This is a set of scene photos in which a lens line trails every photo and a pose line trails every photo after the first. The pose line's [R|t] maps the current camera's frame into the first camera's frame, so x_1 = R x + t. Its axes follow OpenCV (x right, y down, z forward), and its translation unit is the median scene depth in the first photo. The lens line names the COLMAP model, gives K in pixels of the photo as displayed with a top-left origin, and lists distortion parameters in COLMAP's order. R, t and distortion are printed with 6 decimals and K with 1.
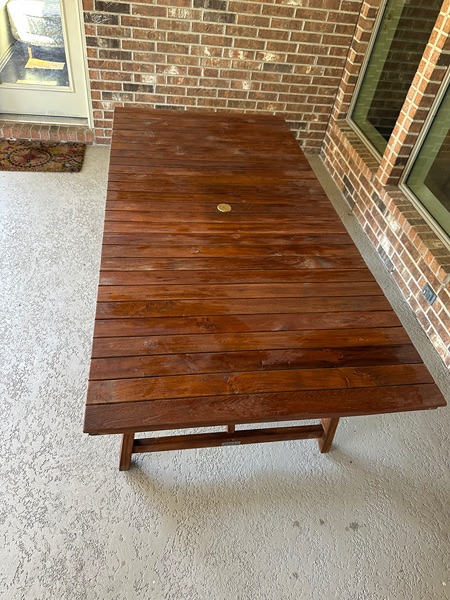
lens RADIAL K [[427.6, 0, 215.7], [0, 427.6, 289.8], [0, 0, 1]] dist [0.024750, -0.039915]
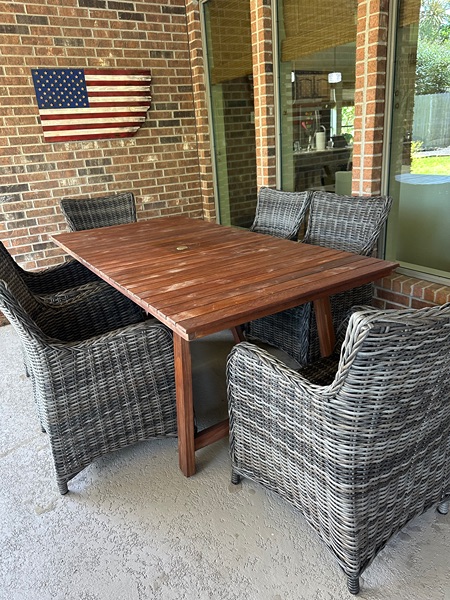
lens RADIAL K [[427.6, 0, 212.8], [0, 427.6, 295.4], [0, 0, 1]] dist [0.024750, -0.039915]
pose [[0.901645, -0.292375, 0.318674, -0.196736], [0.396130, 0.854010, -0.337265, 0.225620], [-0.173543, 0.430330, 0.885832, -0.047295]]
